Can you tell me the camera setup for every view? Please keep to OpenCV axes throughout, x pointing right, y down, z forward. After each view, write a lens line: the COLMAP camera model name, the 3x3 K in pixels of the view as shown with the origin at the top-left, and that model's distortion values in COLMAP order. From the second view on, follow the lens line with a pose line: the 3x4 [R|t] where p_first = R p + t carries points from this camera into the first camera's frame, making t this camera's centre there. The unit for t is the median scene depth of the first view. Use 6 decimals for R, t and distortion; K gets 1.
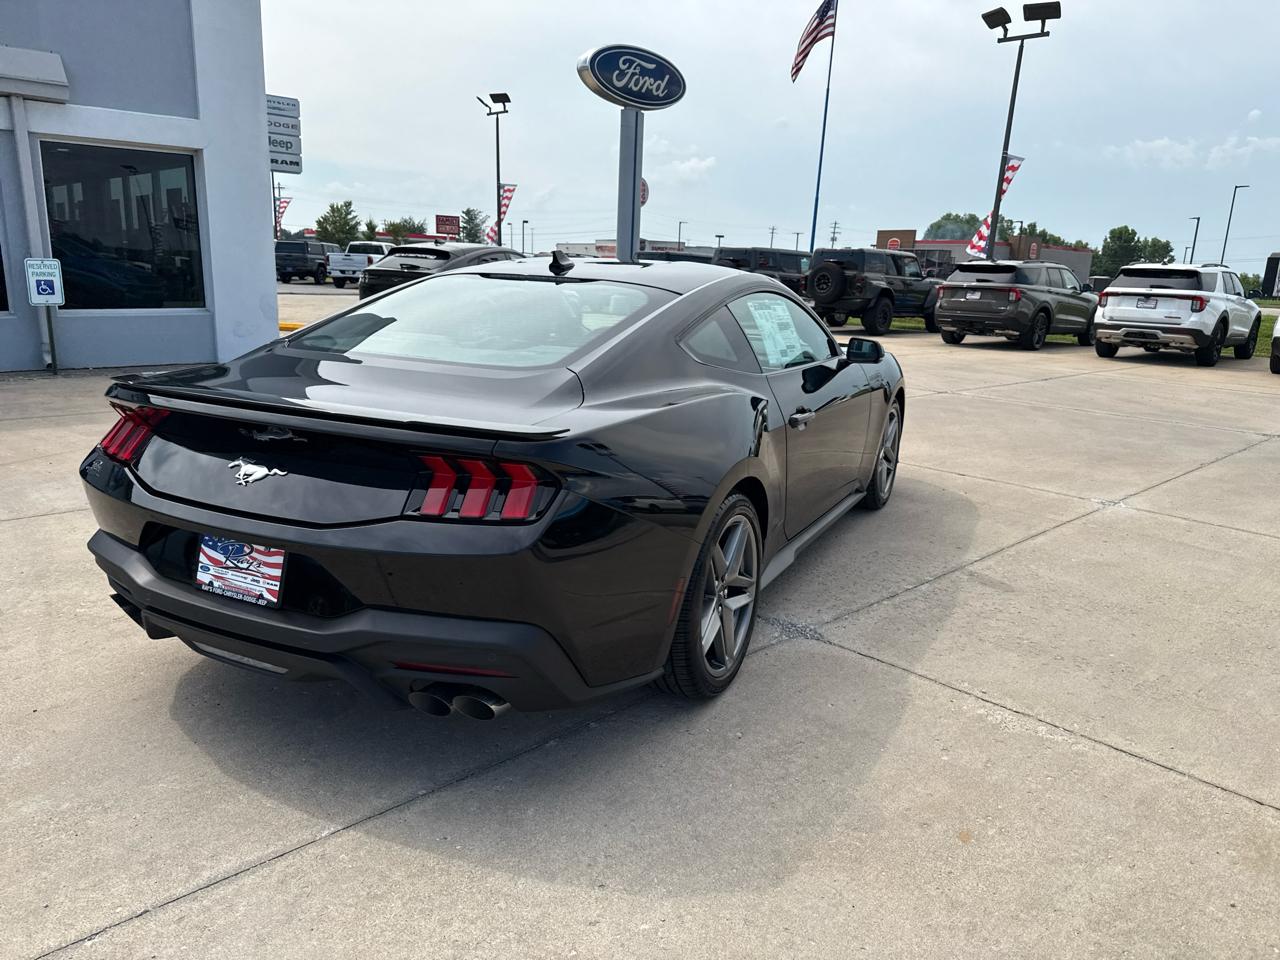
lens RADIAL K [[895.1, 0, 642.0], [0, 895.1, 496.1], [0, 0, 1]] dist [0.051248, -0.075744]
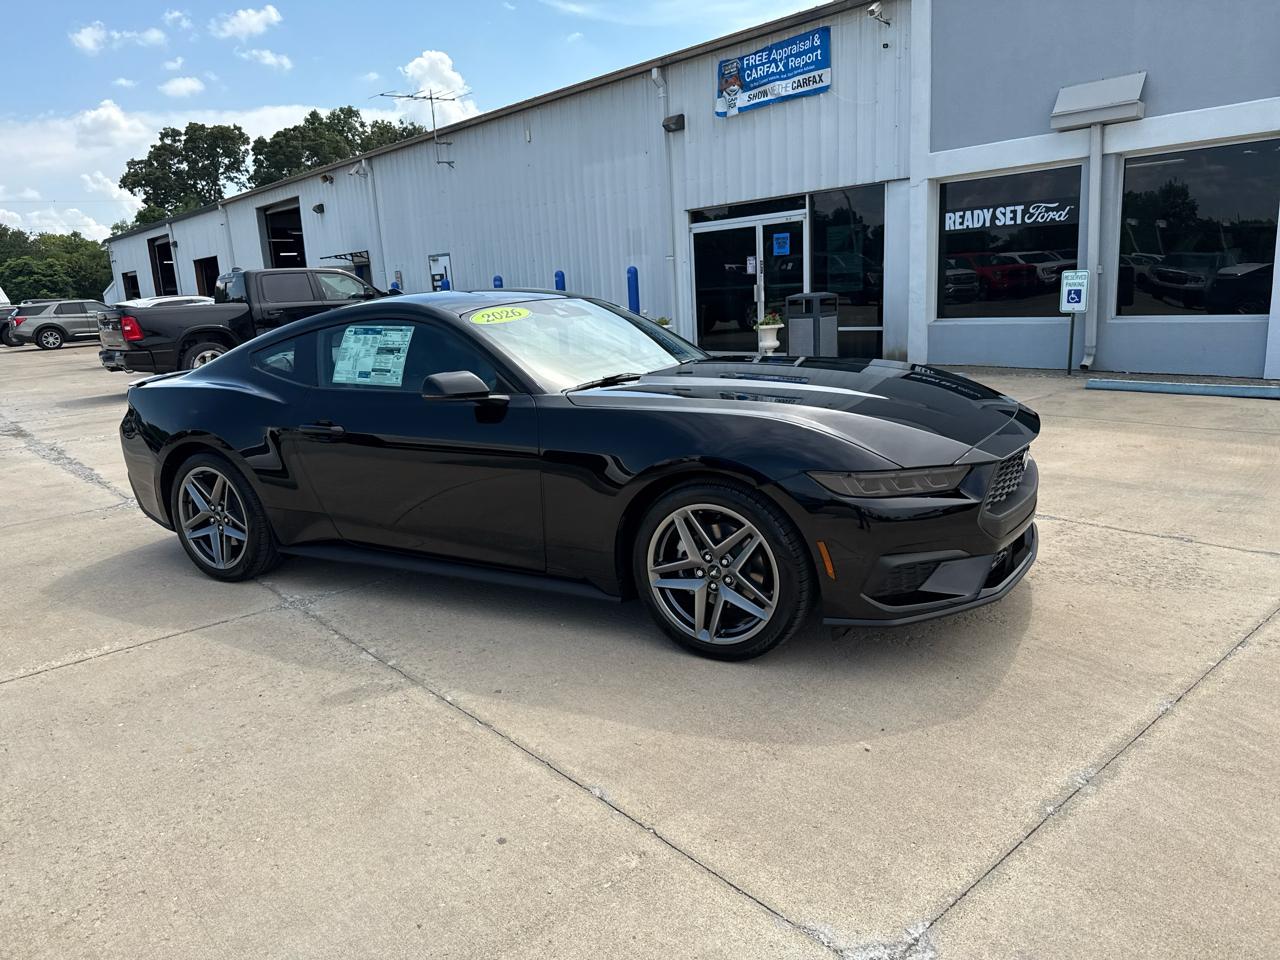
lens RADIAL K [[896.7, 0, 652.7], [0, 896.7, 480.6], [0, 0, 1]] dist [0.012535, -0.021828]
pose [[-0.050901, 0.187094, -0.981022, 0.445513], [-0.195548, 0.961415, 0.193501, -0.113392], [0.979372, 0.201686, -0.012351, 0.496613]]
